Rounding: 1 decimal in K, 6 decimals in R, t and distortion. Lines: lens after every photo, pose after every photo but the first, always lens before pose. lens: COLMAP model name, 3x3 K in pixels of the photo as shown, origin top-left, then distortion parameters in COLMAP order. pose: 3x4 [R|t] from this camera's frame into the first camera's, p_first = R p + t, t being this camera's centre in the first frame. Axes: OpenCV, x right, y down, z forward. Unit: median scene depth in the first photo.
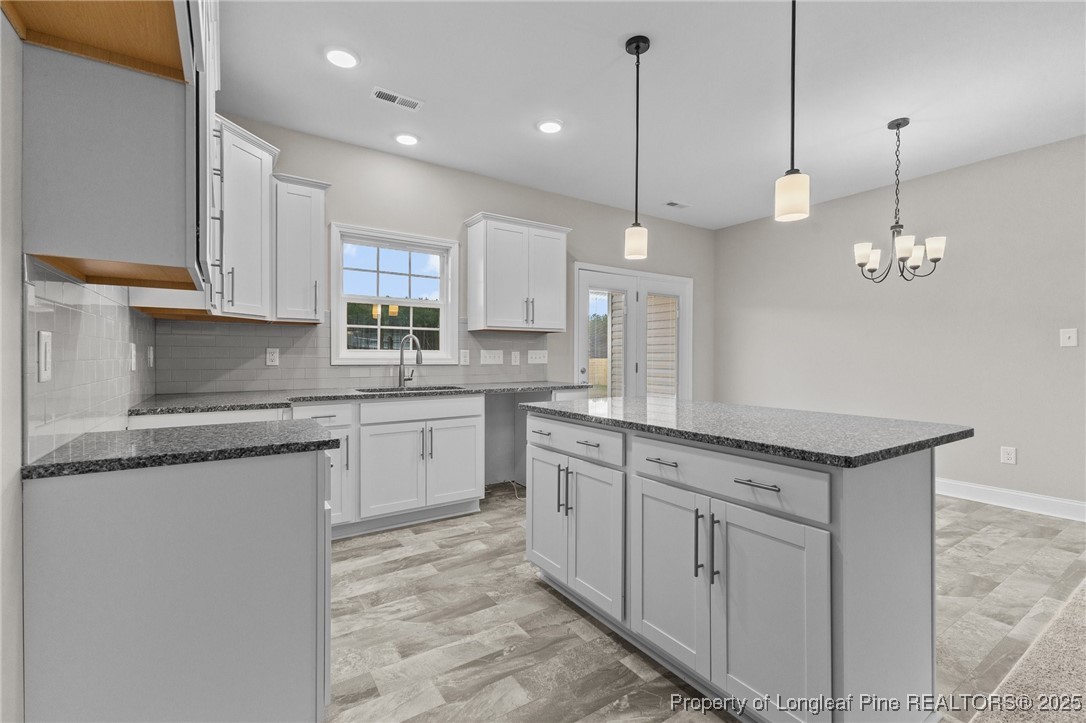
lens RADIAL K [[471.0, 0, 540.5], [0, 471.0, 358.3], [0, 0, 1]] dist [0.013389, -0.000678]
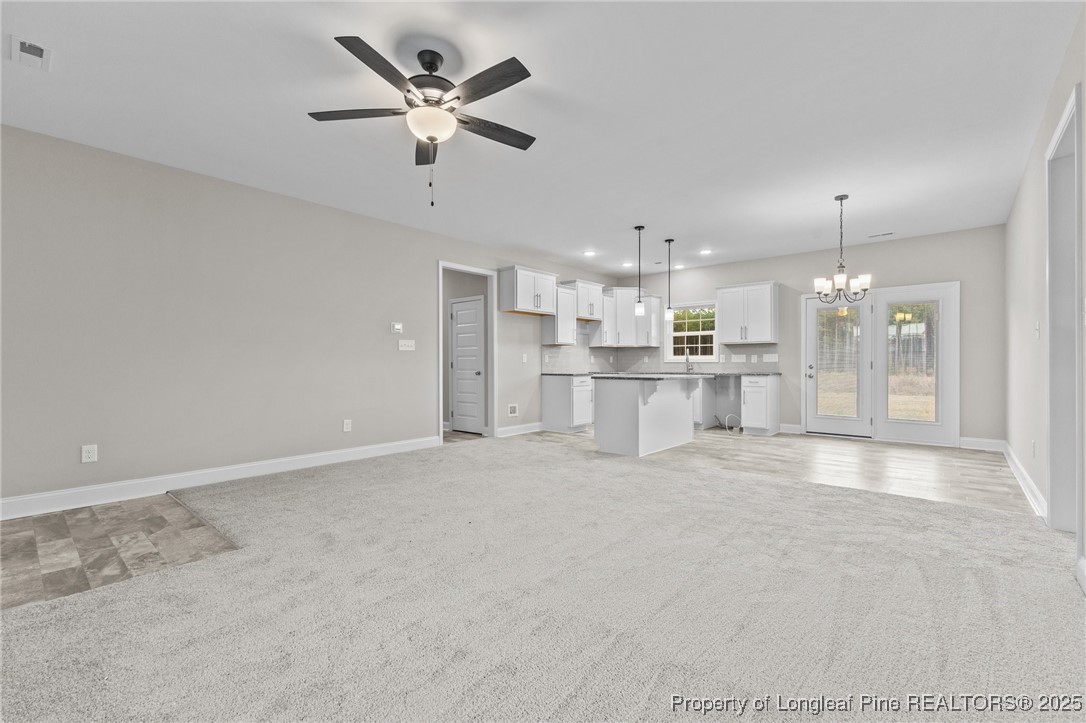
lens RADIAL K [[471.0, 0, 548.5], [0, 471.0, 365.5], [0, 0, 1]] dist [0.013389, -0.000678]
pose [[0.276823, -0.001160, -0.960920, 1.659700], [-0.000458, 0.999999, -0.001339, 0.031738], [0.960921, 0.000810, 0.276822, -0.254423]]
